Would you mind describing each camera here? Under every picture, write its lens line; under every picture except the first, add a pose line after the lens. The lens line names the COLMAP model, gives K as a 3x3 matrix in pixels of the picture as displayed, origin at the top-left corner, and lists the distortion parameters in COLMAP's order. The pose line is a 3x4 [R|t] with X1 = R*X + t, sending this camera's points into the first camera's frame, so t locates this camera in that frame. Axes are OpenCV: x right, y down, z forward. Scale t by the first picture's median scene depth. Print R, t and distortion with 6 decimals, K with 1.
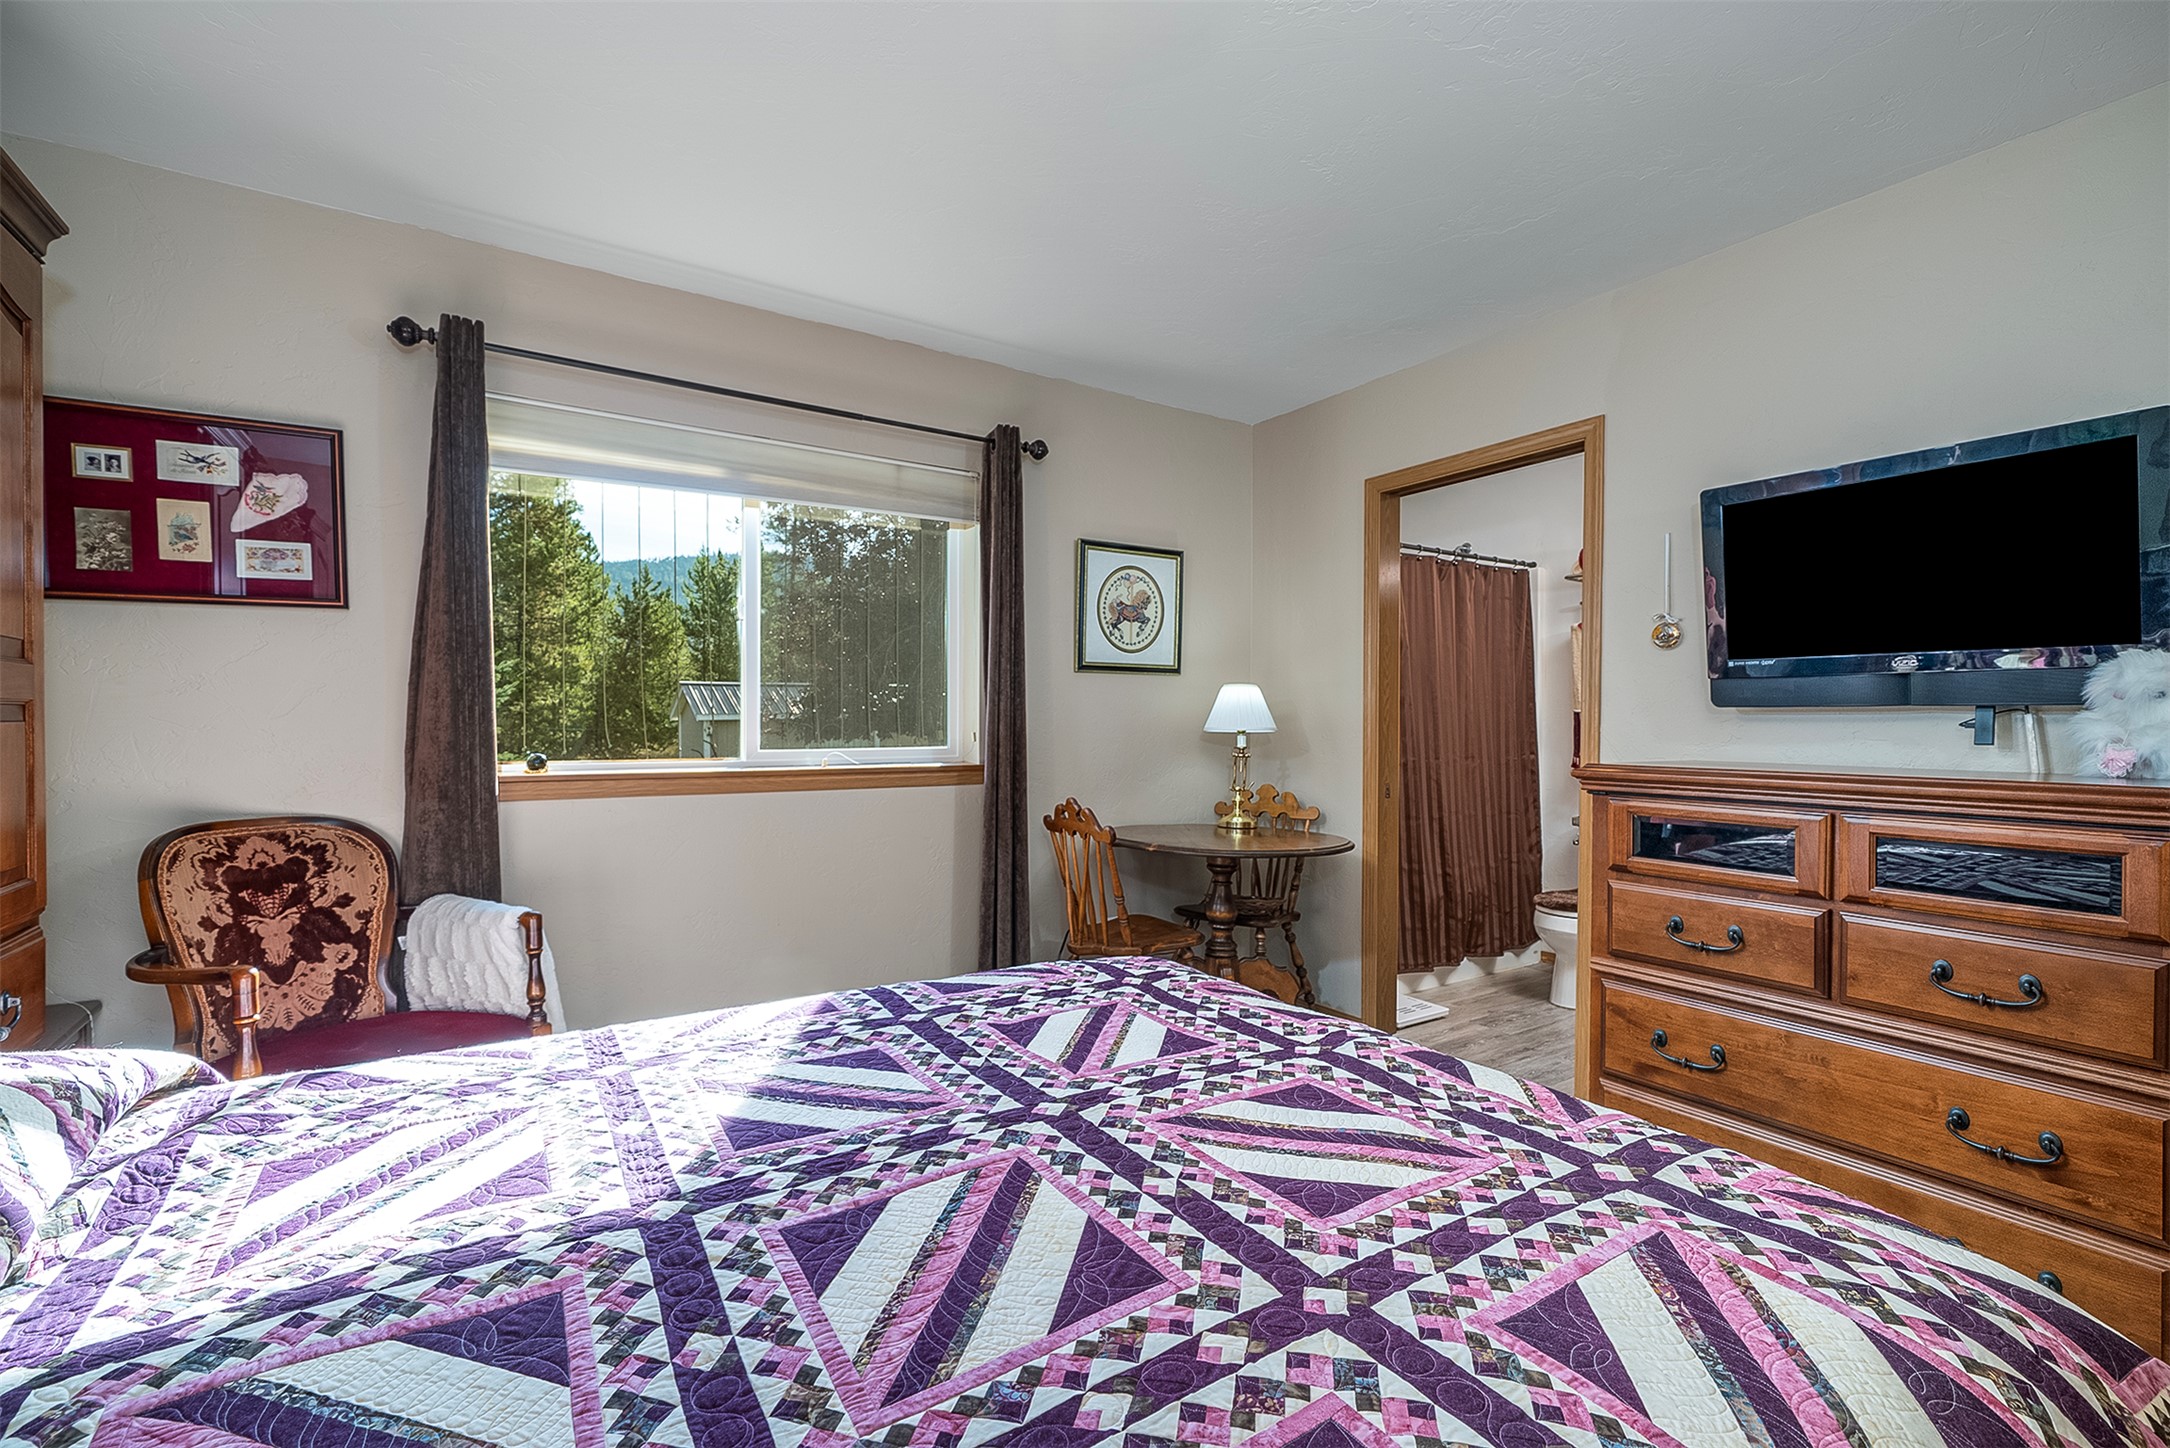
lens RADIAL K [[937.9, 0, 1080.3], [0, 937.9, 725.8], [0, 0, 1]] dist [-0.002155, -0.000191]
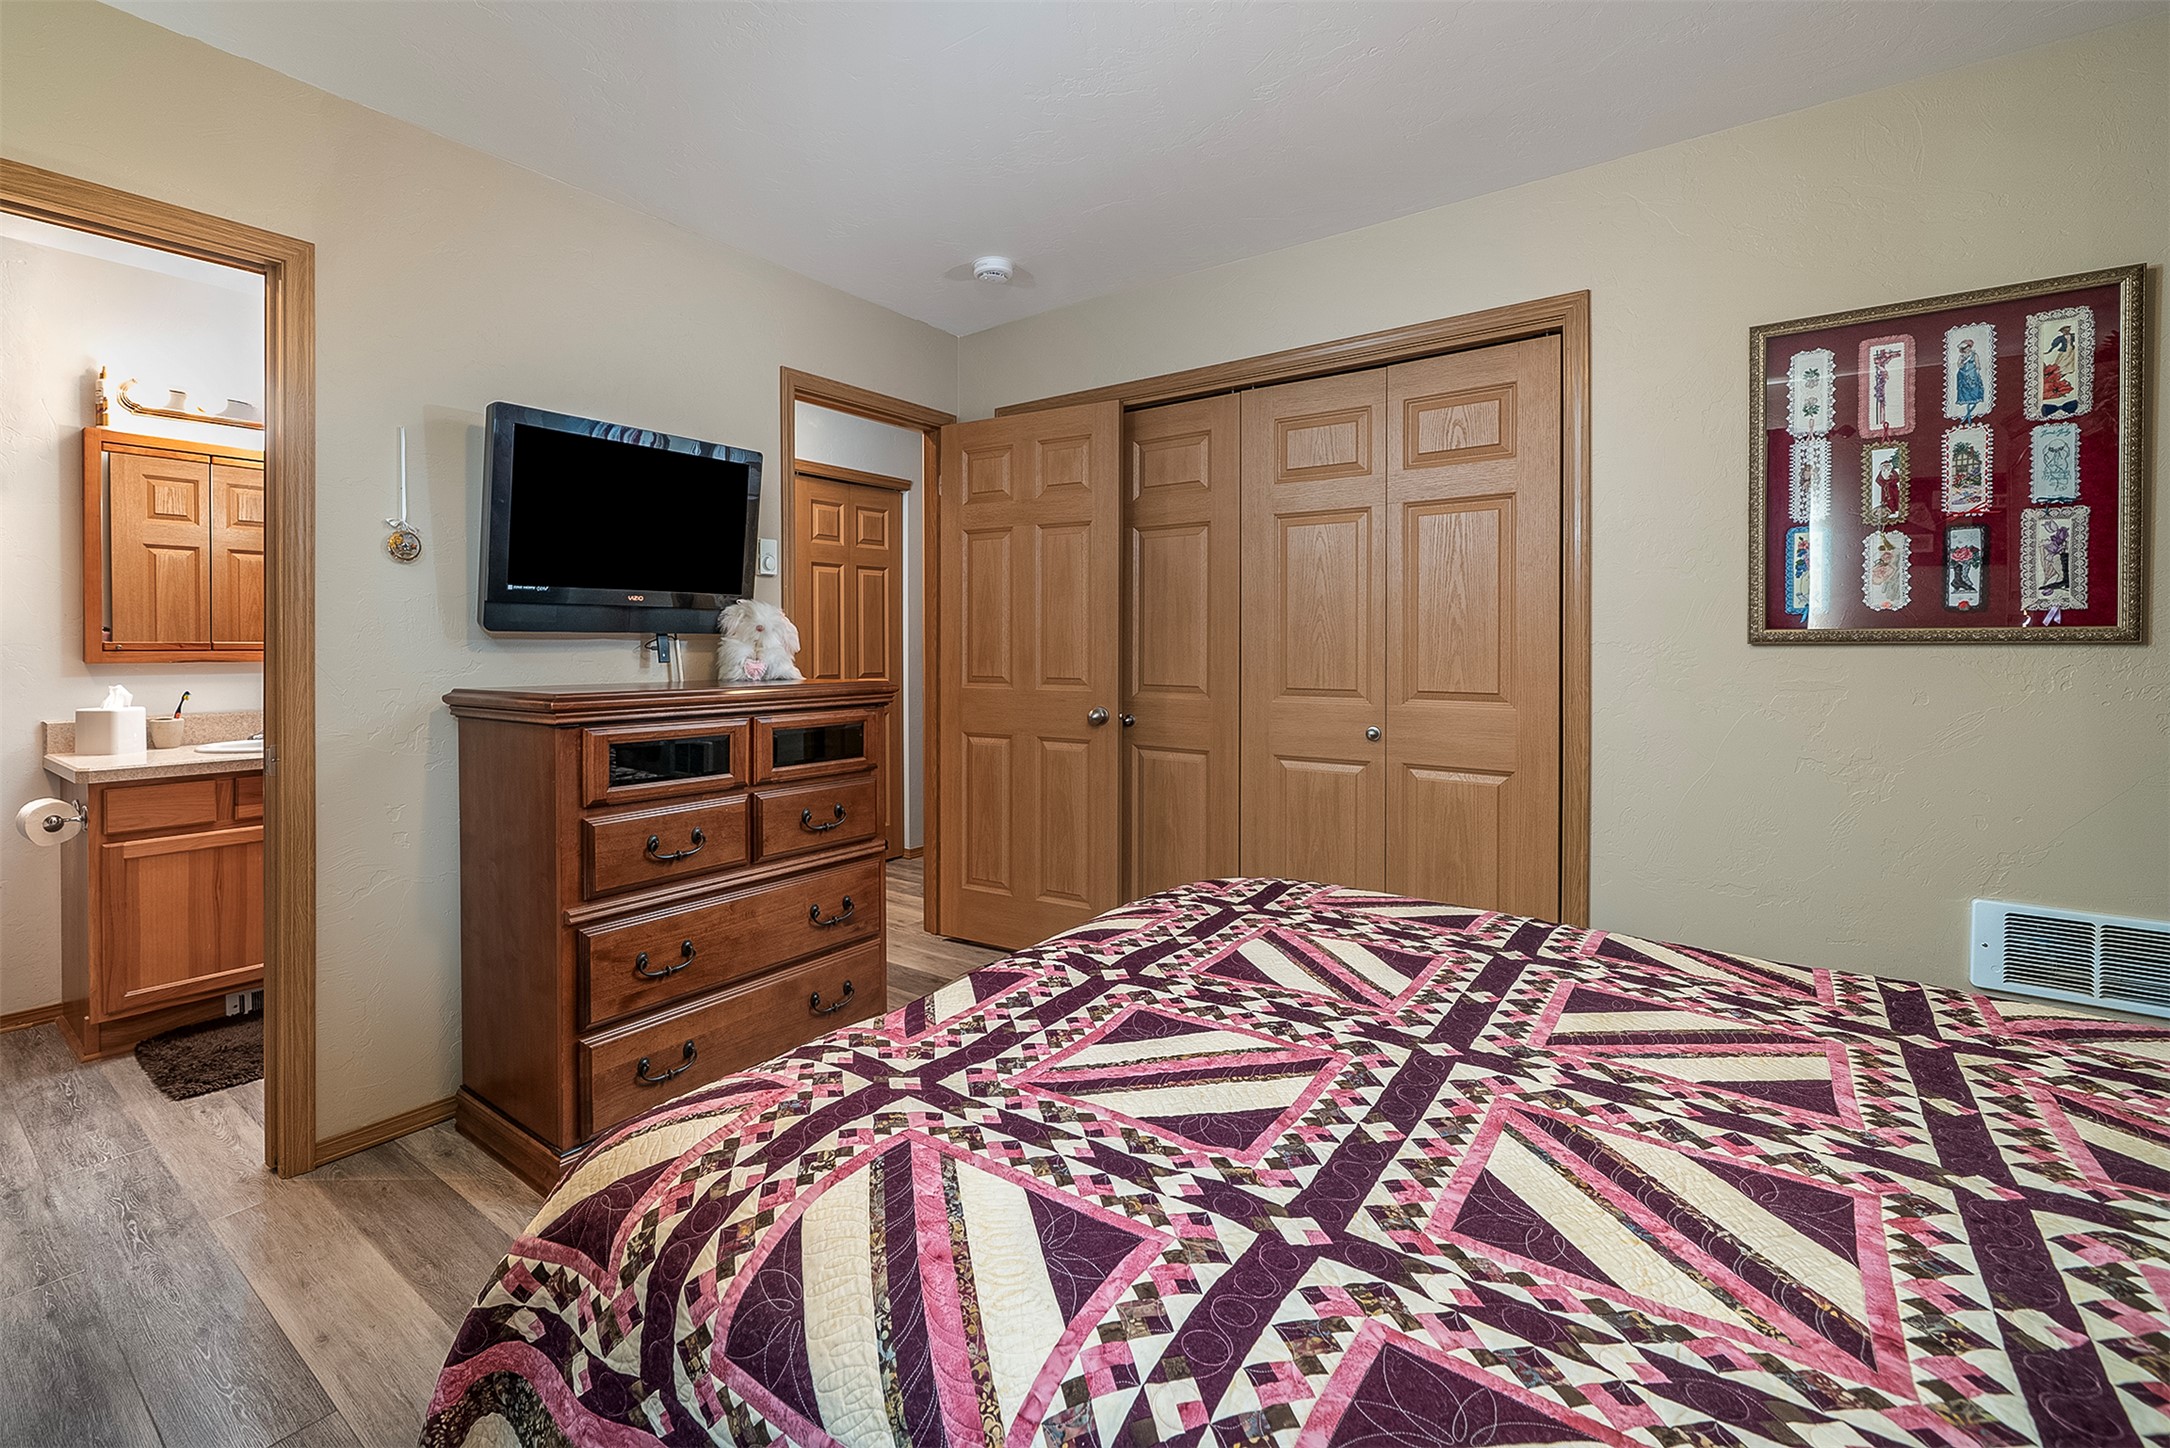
lens RADIAL K [[907.2, 0, 1007.8], [0, 907.2, 644.8], [0, 0, 1]] dist [-0.002386, 0.000083]
pose [[-0.300294, -0.002142, 0.953844, -0.583550], [0.007334, 0.999963, 0.004555, -0.009926], [-0.953819, 0.008363, -0.300267, 1.263264]]
